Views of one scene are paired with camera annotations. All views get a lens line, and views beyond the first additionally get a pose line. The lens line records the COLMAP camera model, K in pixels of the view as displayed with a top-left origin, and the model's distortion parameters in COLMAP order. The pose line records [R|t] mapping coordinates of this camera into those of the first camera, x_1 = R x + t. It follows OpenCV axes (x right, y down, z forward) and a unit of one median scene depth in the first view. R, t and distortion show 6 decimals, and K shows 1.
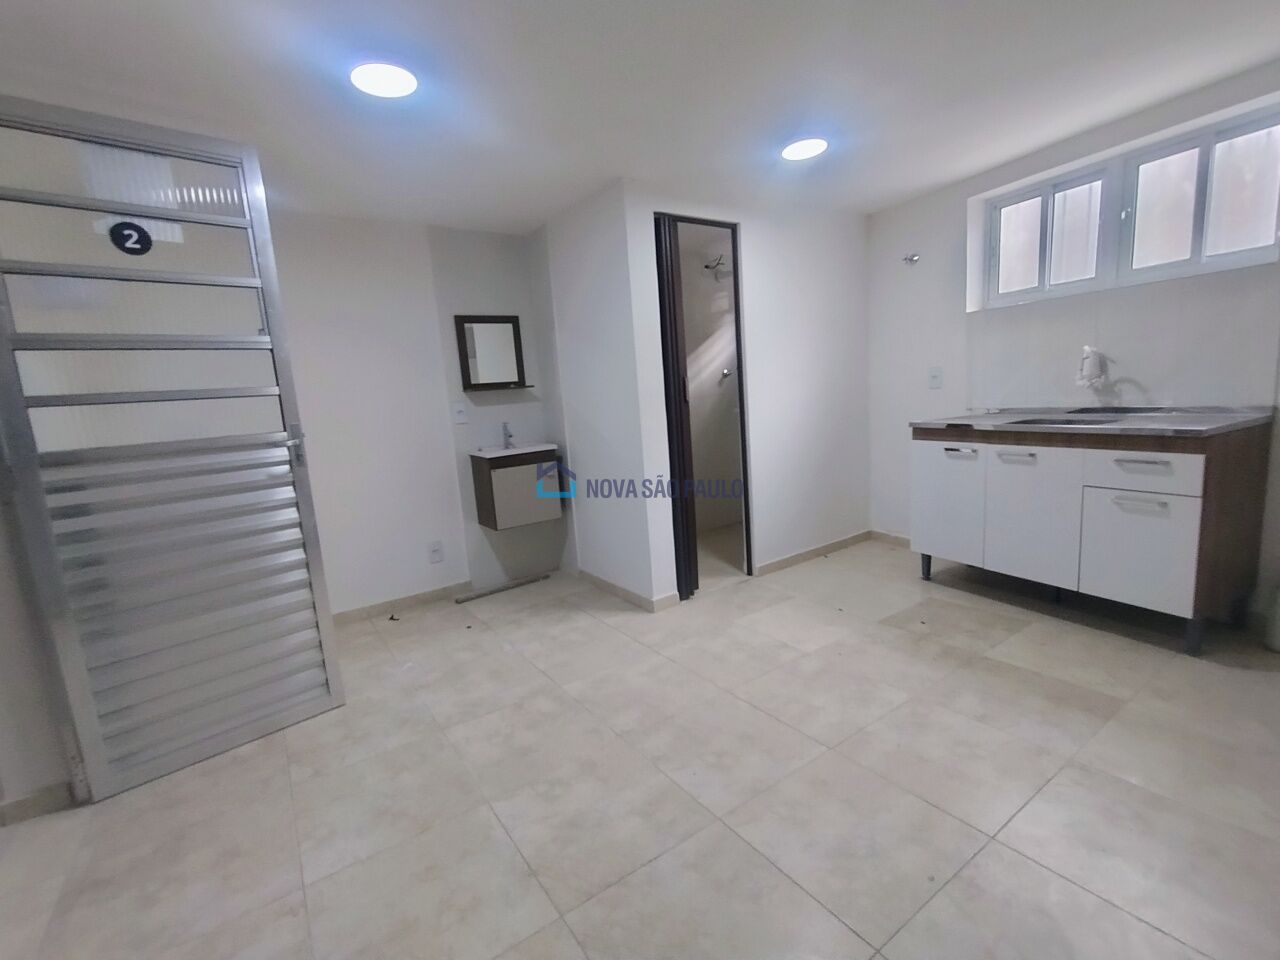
lens RADIAL K [[582.2, 0, 634.2], [0, 582.2, 482.0], [0, 0, 1]] dist [-0.002111, -0.000011]
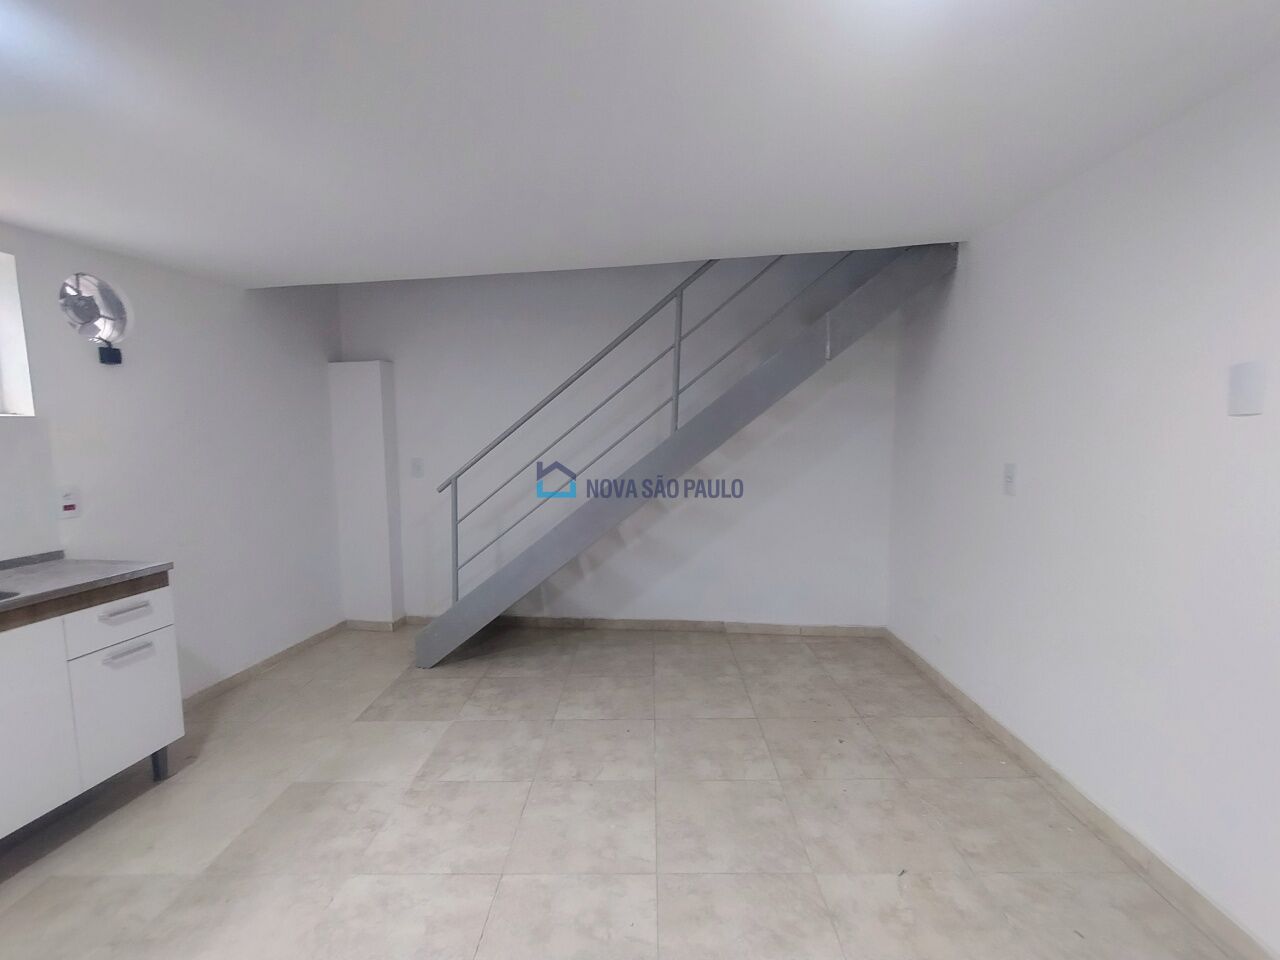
lens RADIAL K [[573.7, 0, 637.0], [0, 573.7, 483.3], [0, 0, 1]] dist [-0.002746, -0.000445]
pose [[-0.810914, 0.040706, 0.583748, -0.253523], [0.170852, 0.970580, 0.169659, -0.177738], [-0.559668, 0.237313, -0.794012, 0.869676]]
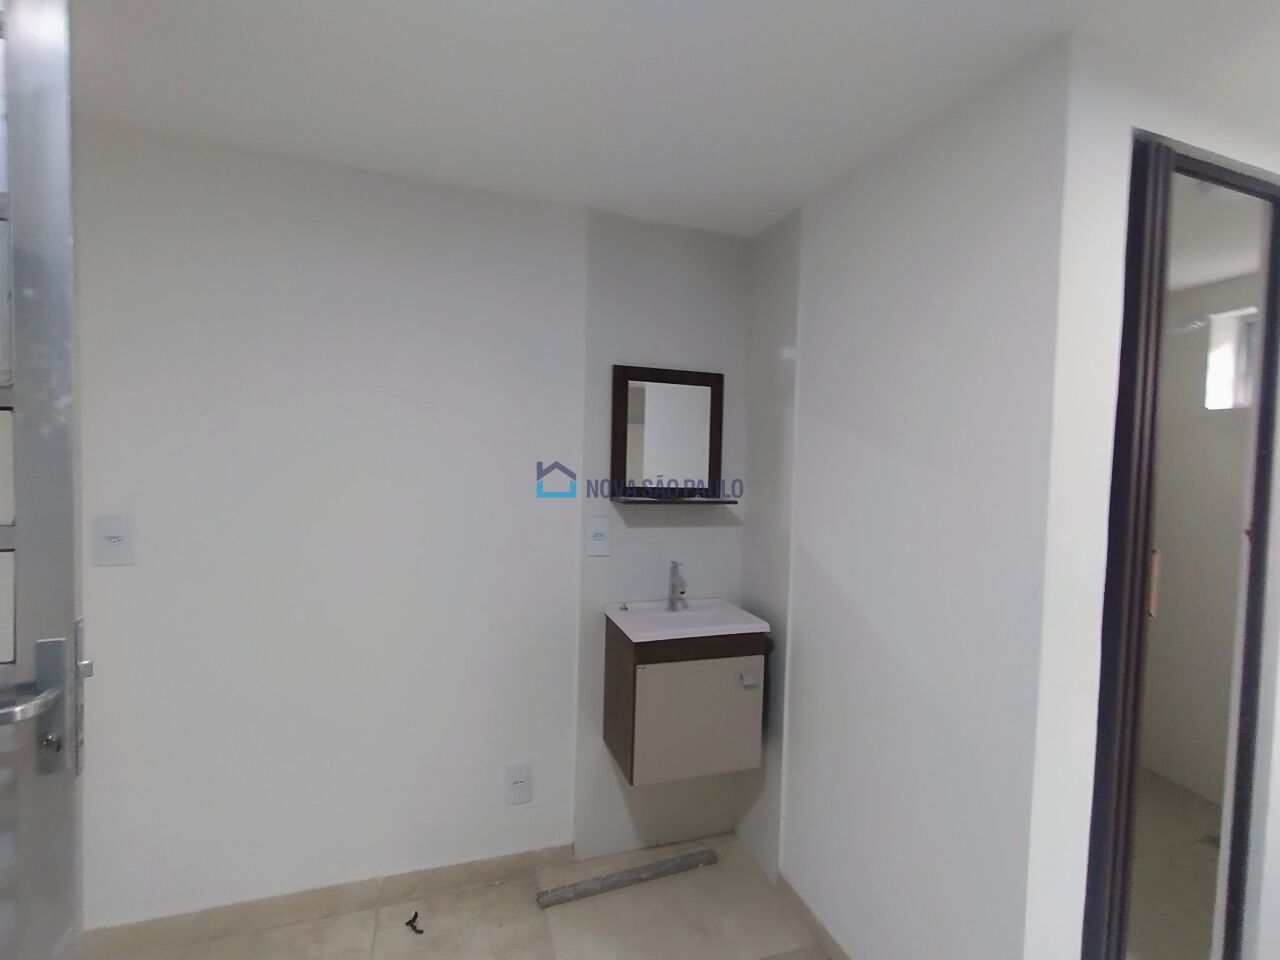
lens RADIAL K [[582.2, 0, 634.2], [0, 582.2, 482.0], [0, 0, 1]] dist [-0.002111, -0.000011]
pose [[0.957195, 0.113275, -0.266358, -0.140492], [-0.141260, 0.986026, -0.088309, -0.140590], [0.252633, 0.122155, 0.959820, 0.526022]]
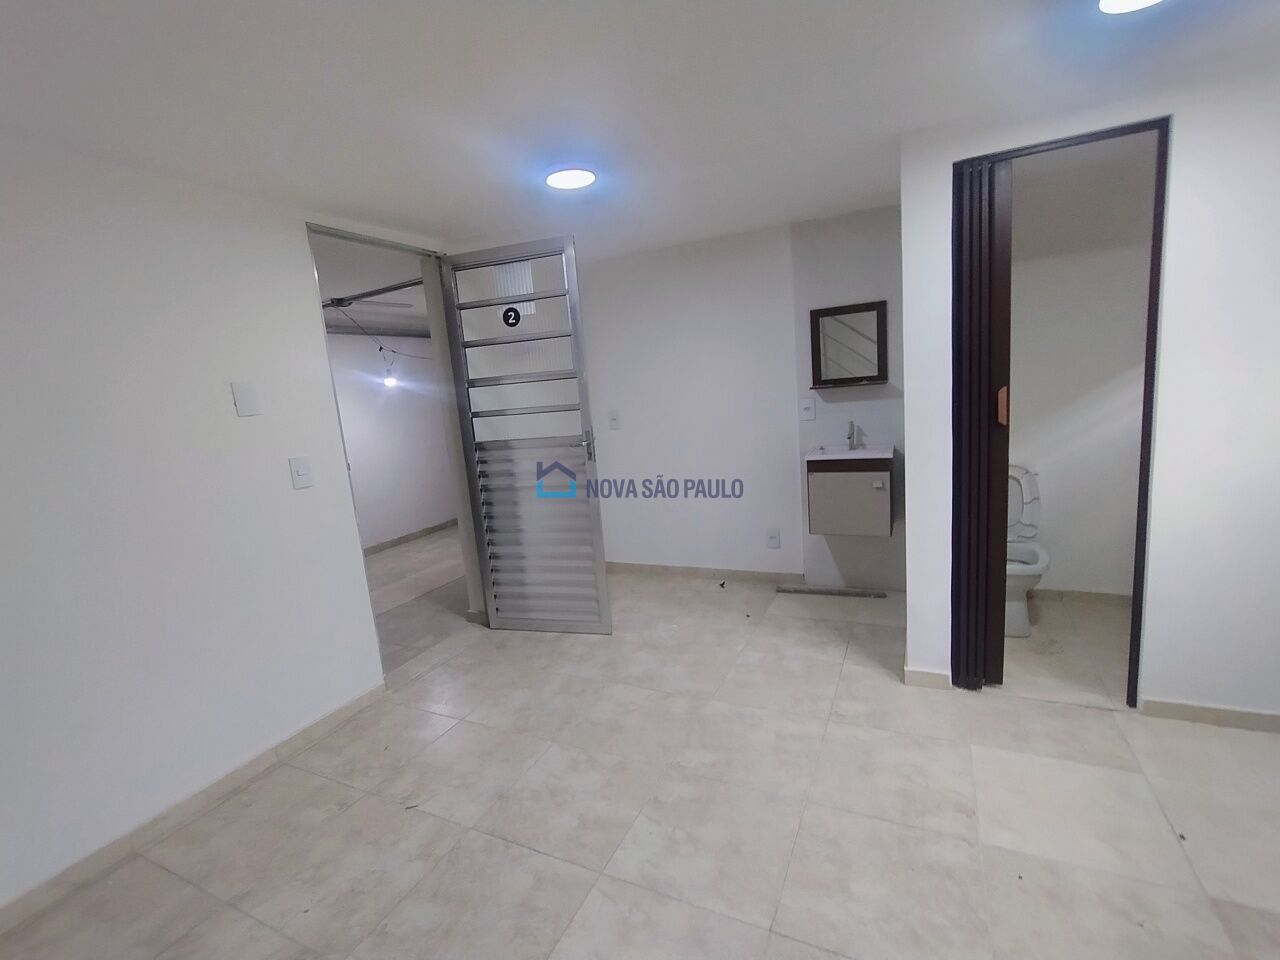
lens RADIAL K [[582.2, 0, 634.2], [0, 582.2, 482.0], [0, 0, 1]] dist [-0.002111, -0.000011]
pose [[0.496980, 0.173667, -0.850206, 0.472477], [-0.083652, 0.984794, 0.152260, -0.137661], [0.863720, -0.004549, 0.503951, 0.267437]]
